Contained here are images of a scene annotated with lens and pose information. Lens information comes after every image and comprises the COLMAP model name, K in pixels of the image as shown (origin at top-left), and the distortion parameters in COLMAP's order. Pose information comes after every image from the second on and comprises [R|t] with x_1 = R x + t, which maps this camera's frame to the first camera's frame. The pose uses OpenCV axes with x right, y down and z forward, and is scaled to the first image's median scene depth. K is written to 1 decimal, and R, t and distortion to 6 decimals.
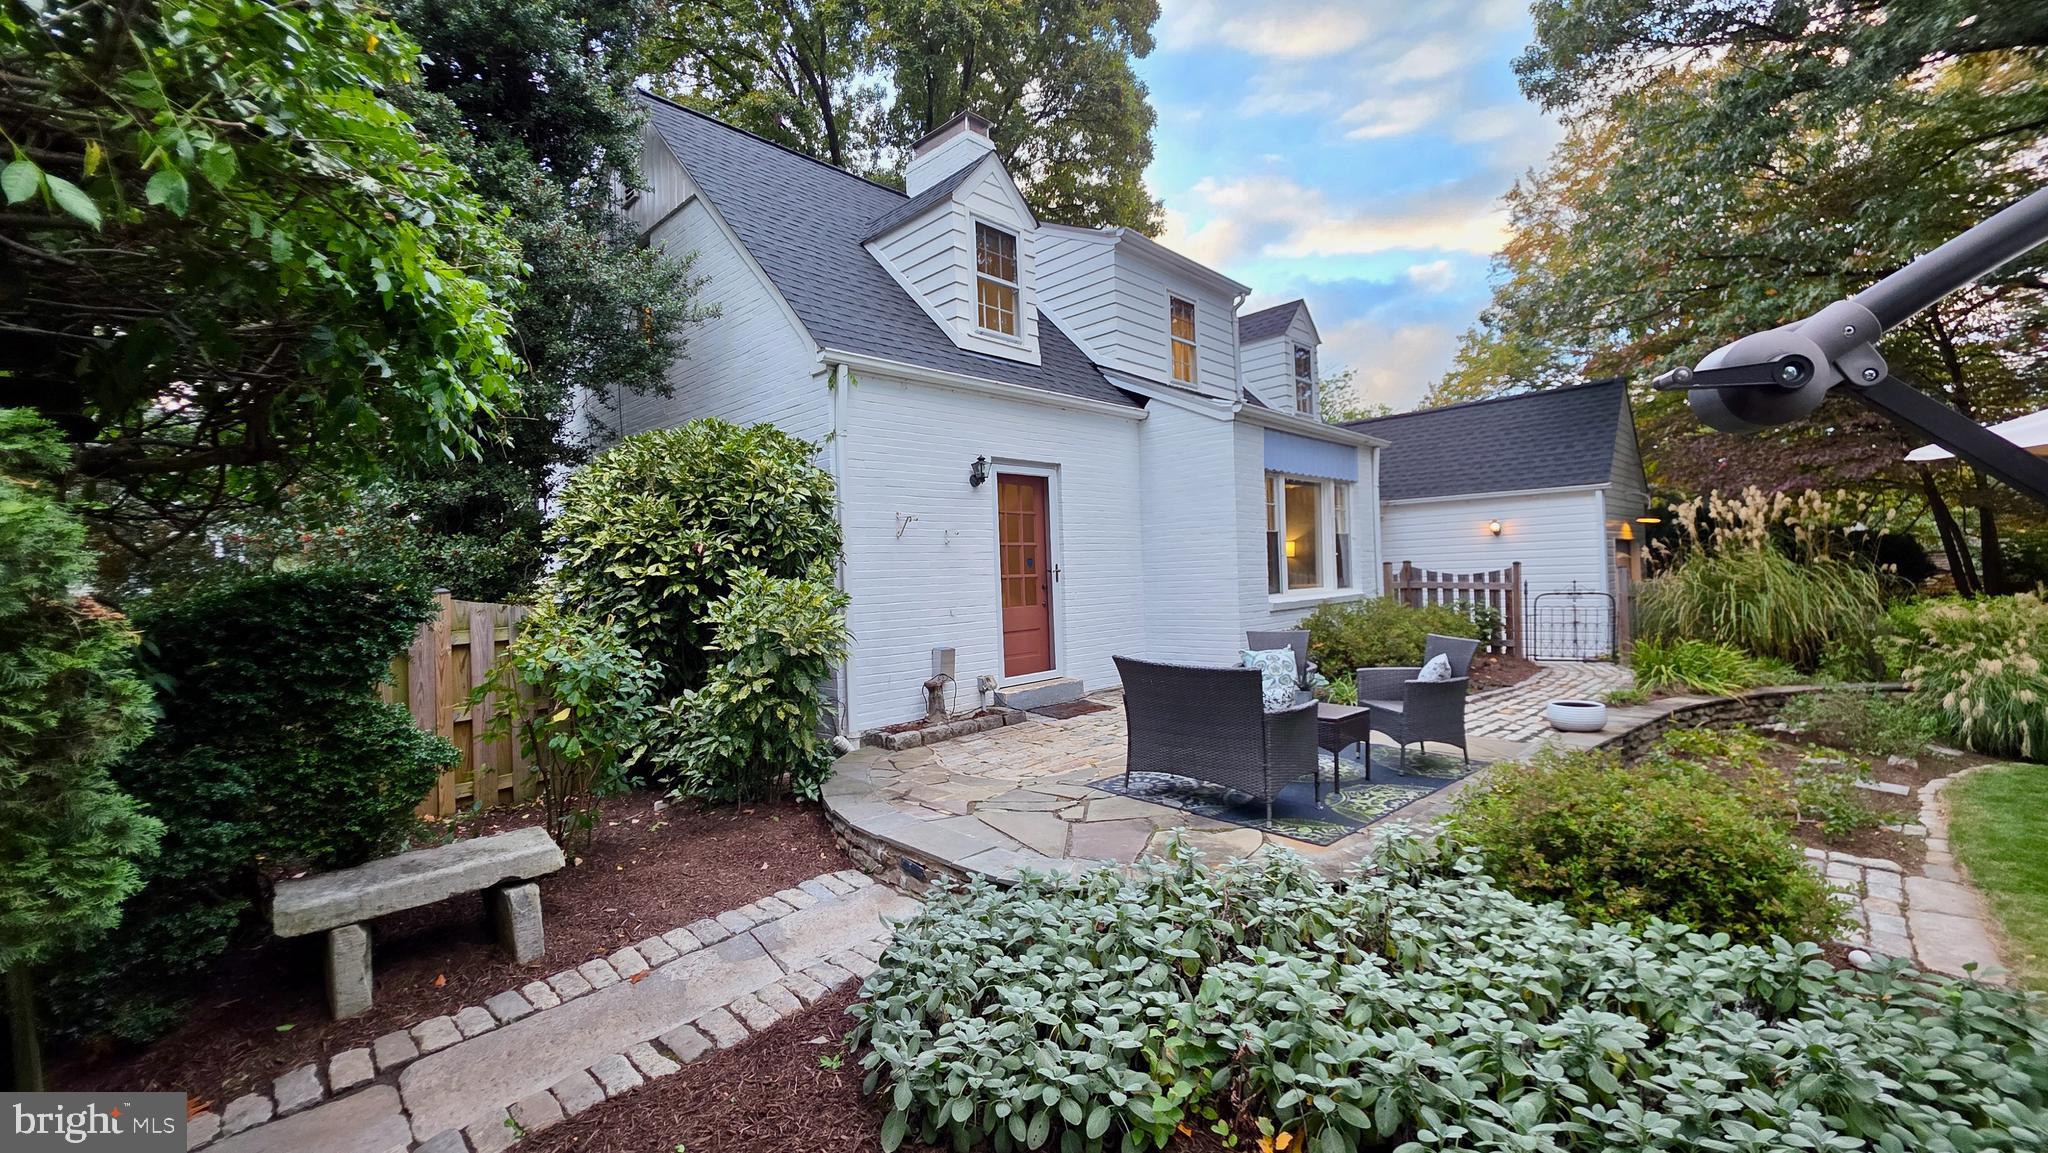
lens RADIAL K [[818.2, 0, 1020.2], [0, 818.2, 569.1], [0, 0, 1]] dist [0.000137, -0.000059]
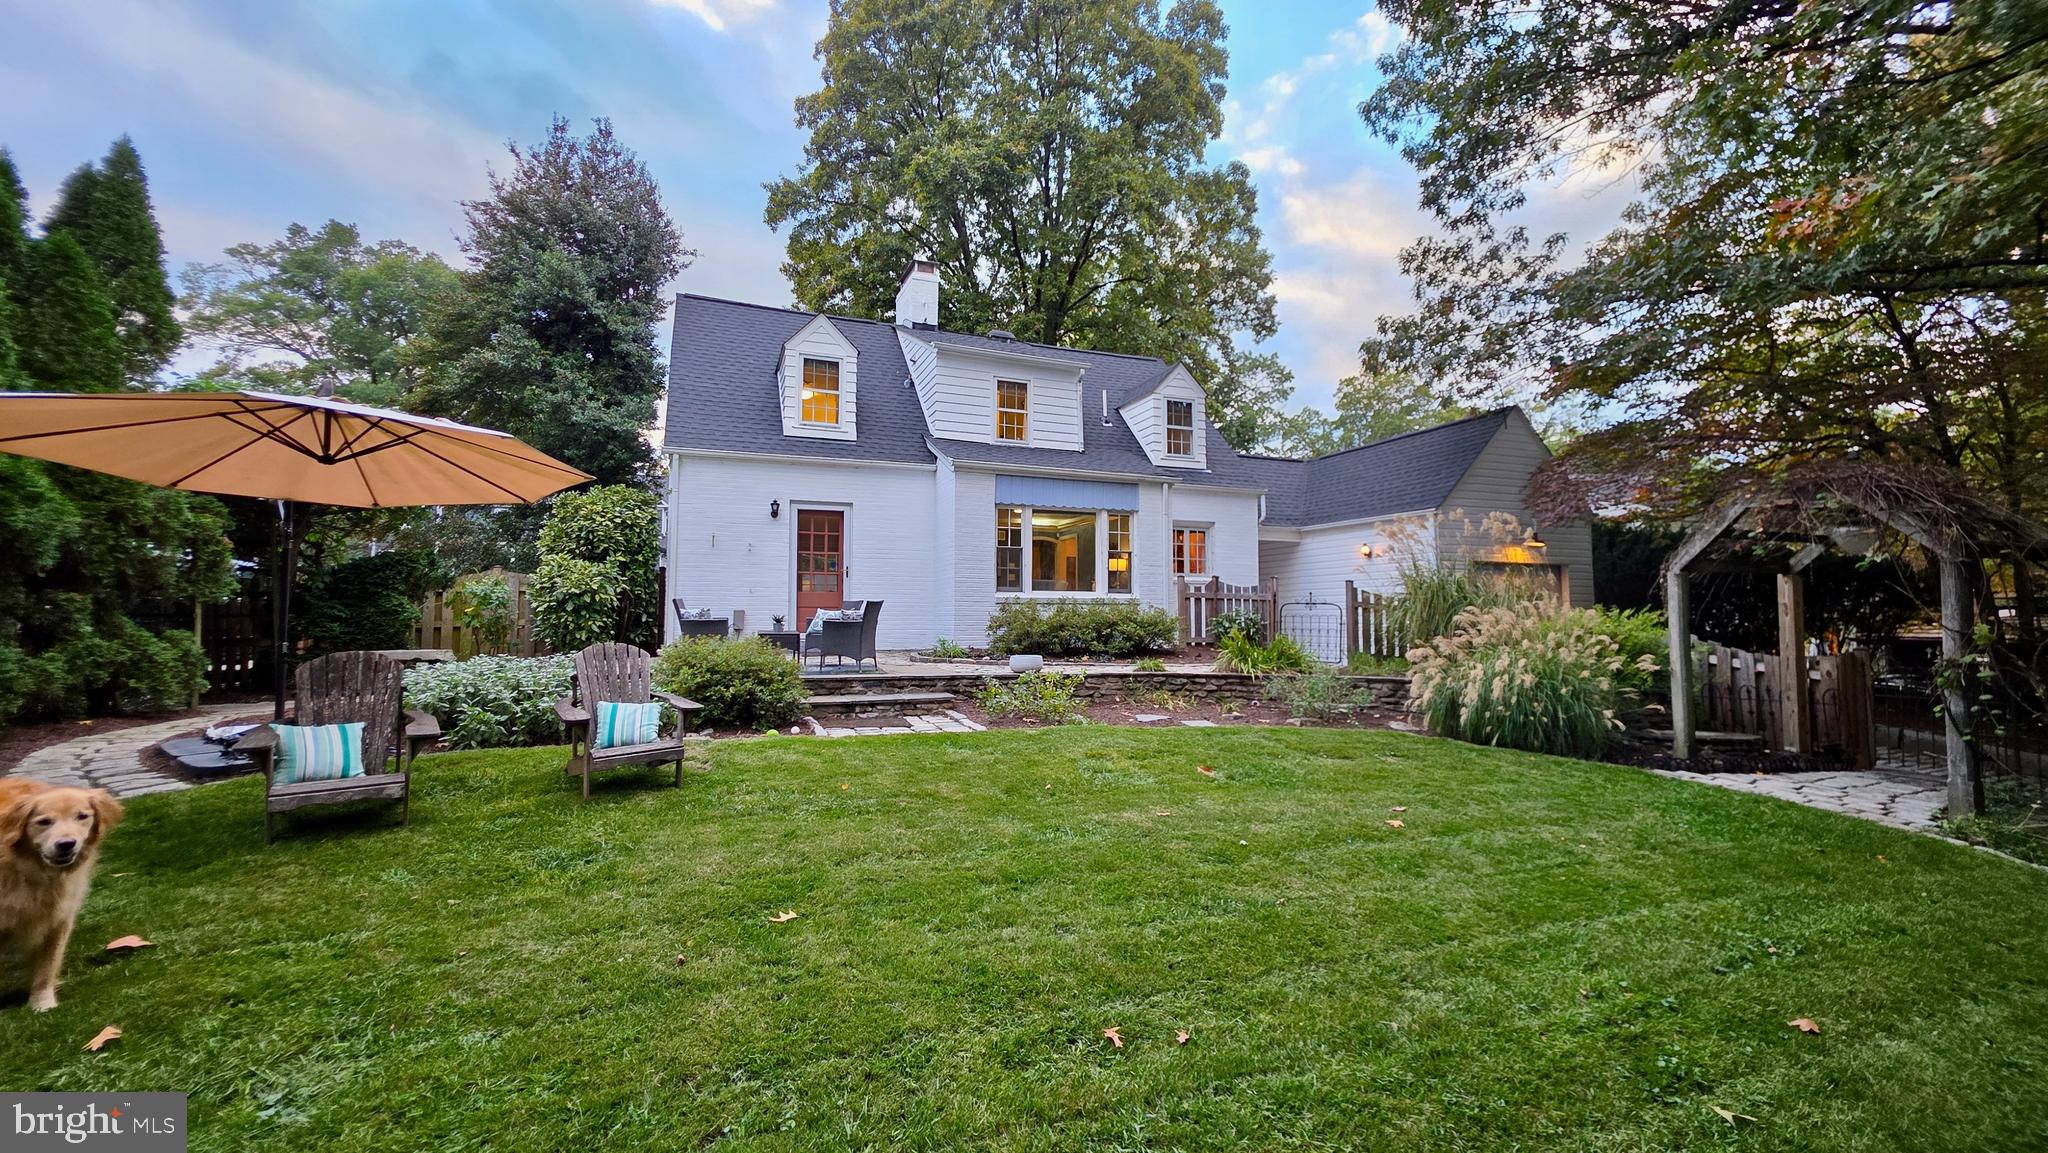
lens RADIAL K [[818.2, 0, 1020.9], [0, 818.2, 570.4], [0, 0, 1]] dist [0.000137, -0.000059]
pose [[0.911927, 0.014152, -0.410109, 0.790468], [-0.031136, 0.998910, -0.034764, 0.036705], [0.409170, 0.044471, 0.911374, -0.236505]]
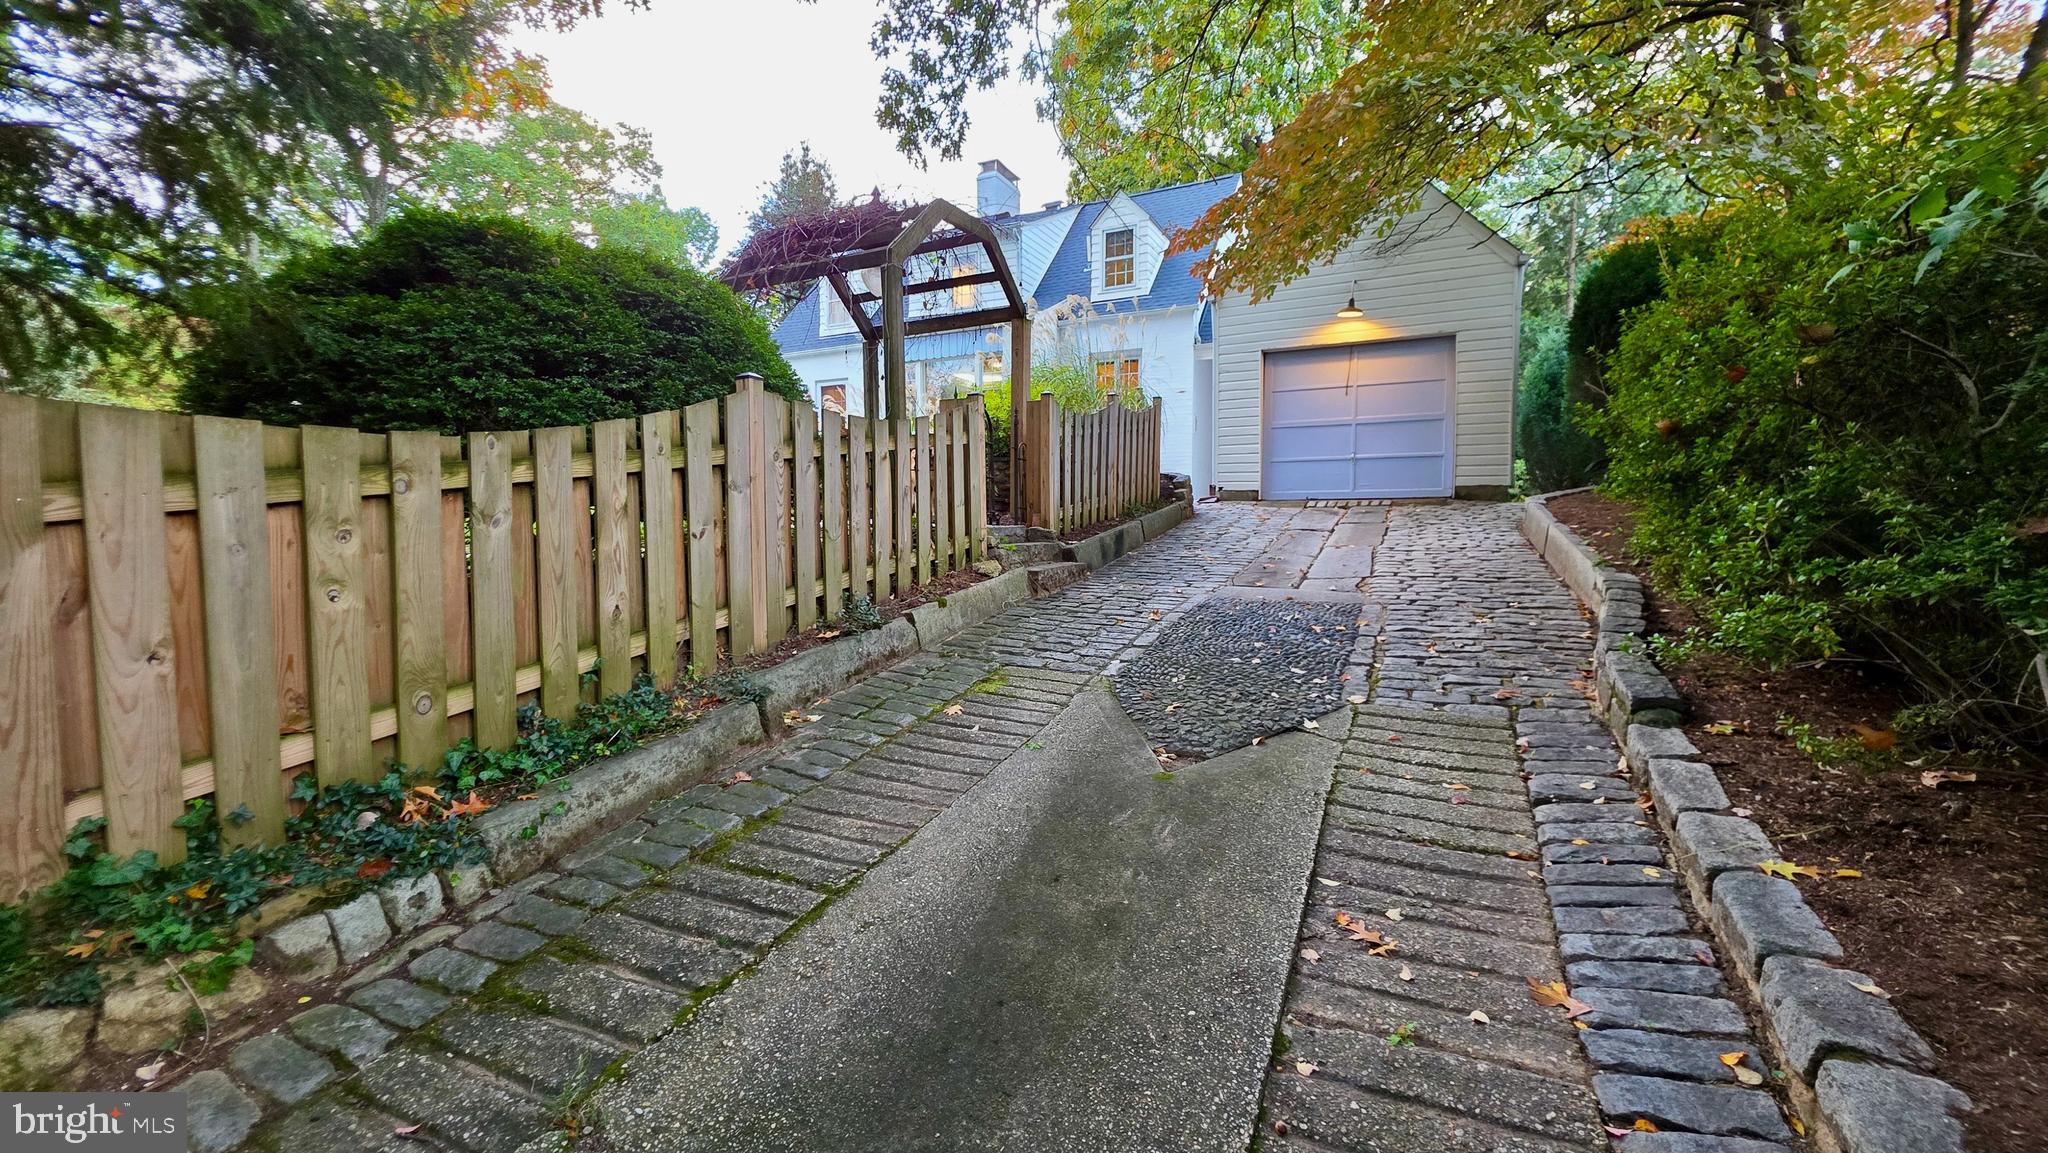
lens RADIAL K [[818.2, 0, 1019.5], [0, 818.2, 565.4], [0, 0, 1]] dist [0.000137, -0.000059]
pose [[0.309891, 0.088523, -0.946642, 1.874913], [0.002198, 0.995587, 0.093819, 0.138227], [0.950769, -0.031154, 0.308329, 0.591422]]
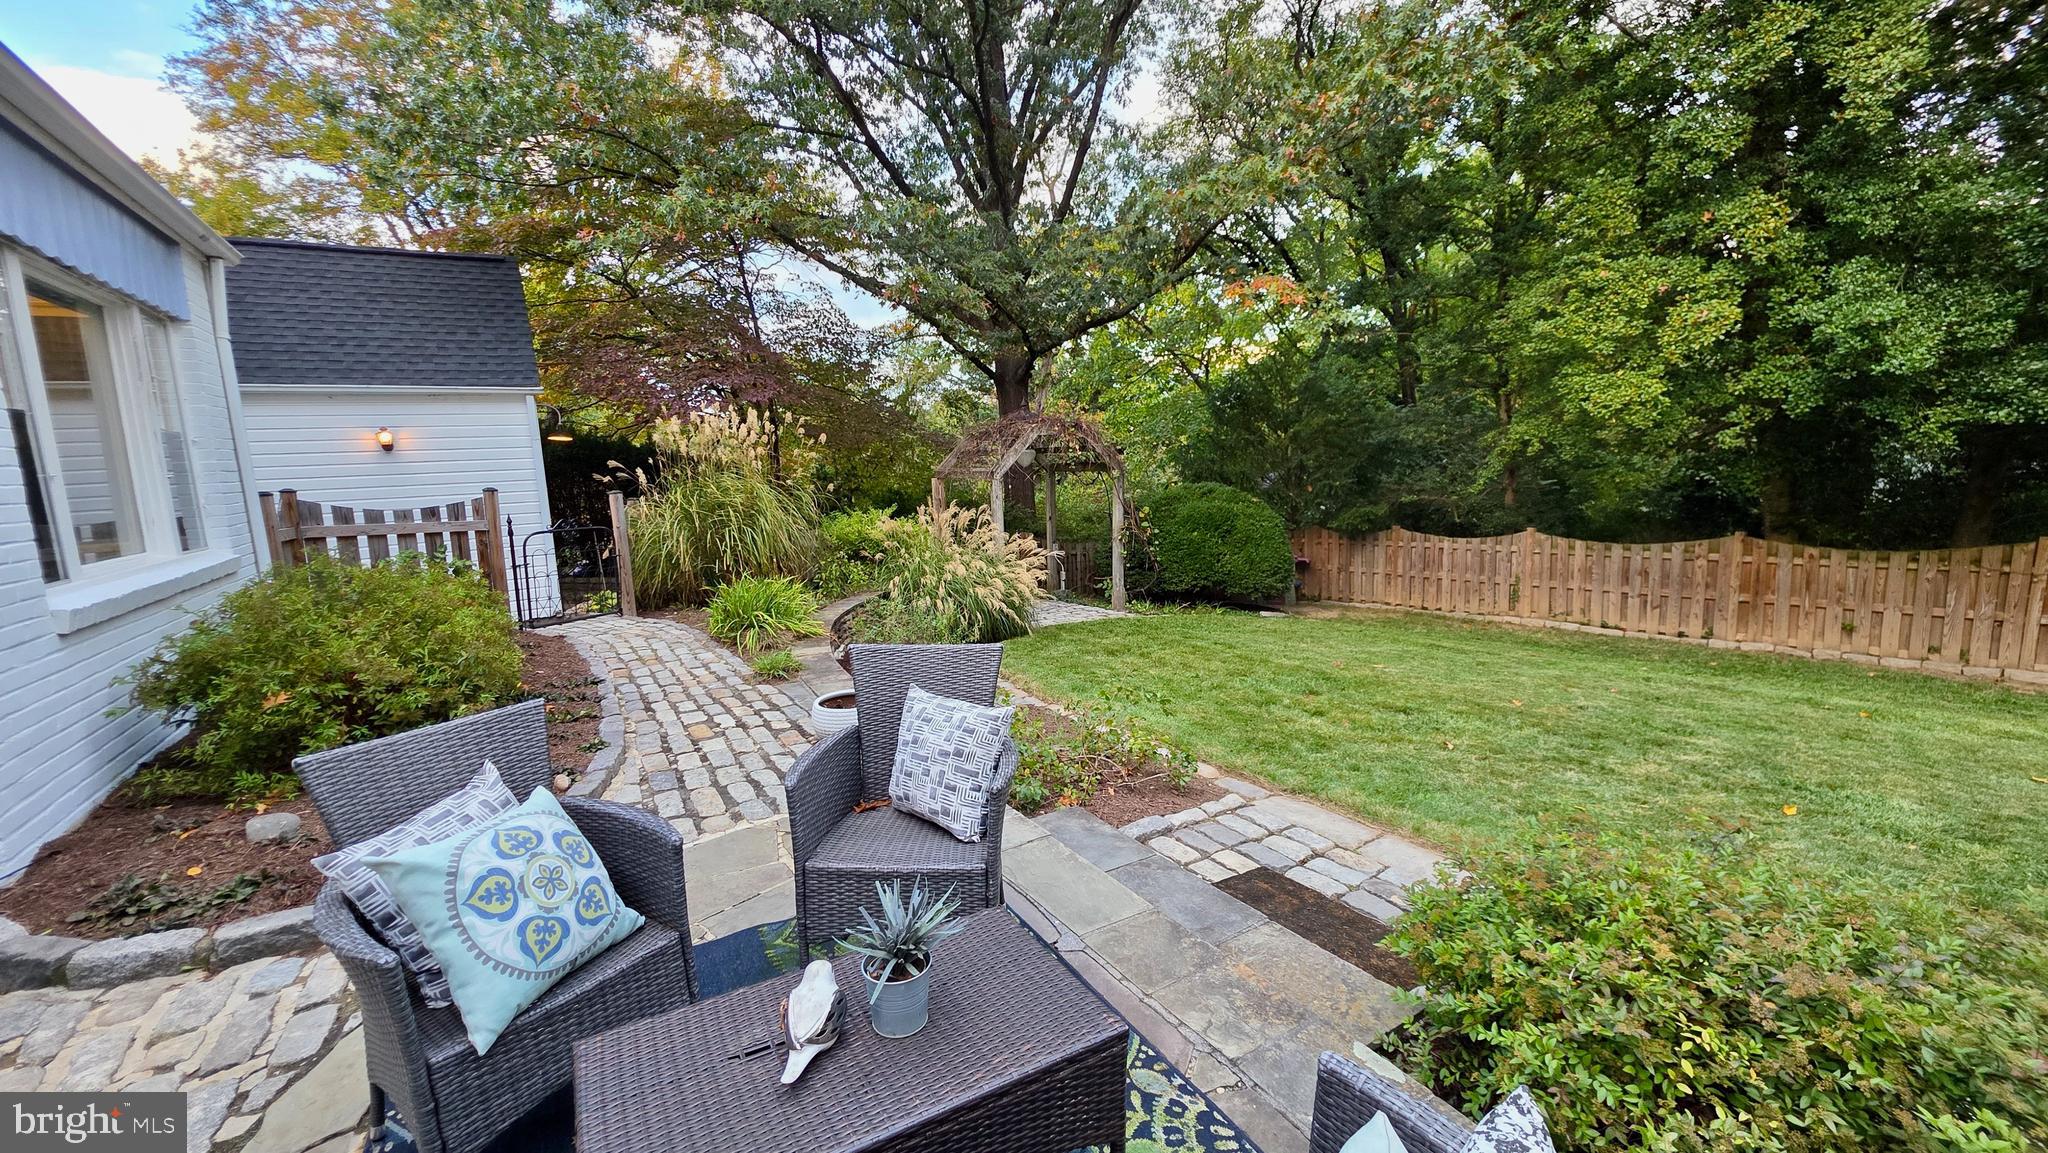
lens RADIAL K [[818.2, 0, 1021.7], [0, 818.2, 569.7], [0, 0, 1]] dist [0.000137, -0.000059]
pose [[0.229318, -0.109299, 0.967196, 0.053955], [0.026179, 0.994008, 0.106122, -0.002296], [-0.973000, 0.000984, 0.230805, 0.441136]]
